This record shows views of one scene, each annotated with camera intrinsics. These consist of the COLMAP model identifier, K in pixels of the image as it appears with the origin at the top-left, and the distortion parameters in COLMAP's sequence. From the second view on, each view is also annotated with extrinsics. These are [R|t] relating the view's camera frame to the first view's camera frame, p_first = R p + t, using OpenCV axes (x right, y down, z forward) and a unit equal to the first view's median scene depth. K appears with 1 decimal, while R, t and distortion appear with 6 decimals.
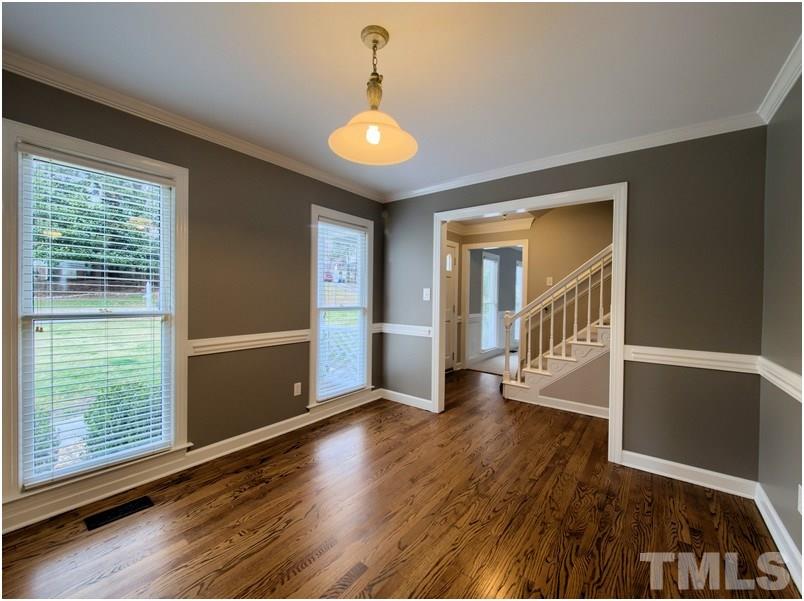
lens RADIAL K [[329.2, 0, 400.8], [0, 329.2, 299.9], [0, 0, 1]] dist [0.026553, -0.016127]
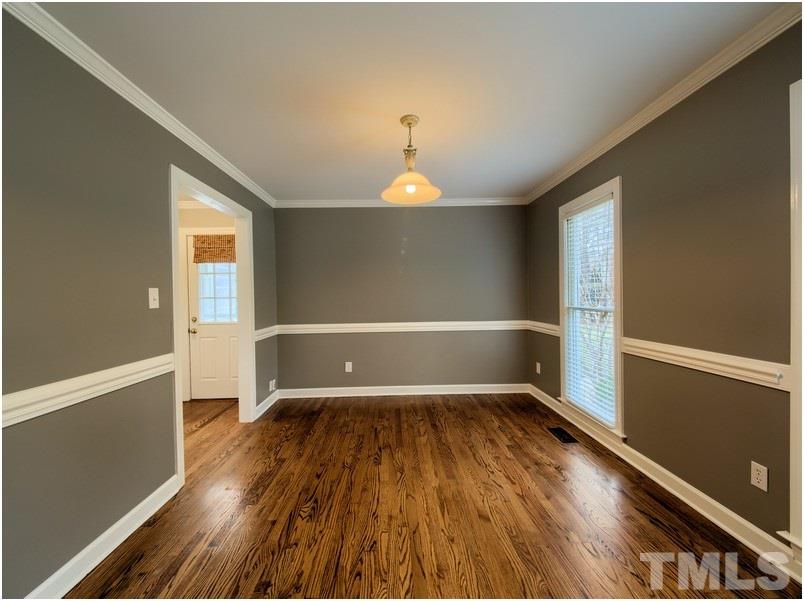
lens RADIAL K [[329.2, 0, 400.8], [0, 329.2, 299.9], [0, 0, 1]] dist [0.026553, -0.016127]
pose [[-0.774587, 0.006610, -0.632432, 0.677407], [-0.002121, 0.999913, 0.013049, -0.010171], [0.632463, 0.011448, -0.774506, 1.618803]]
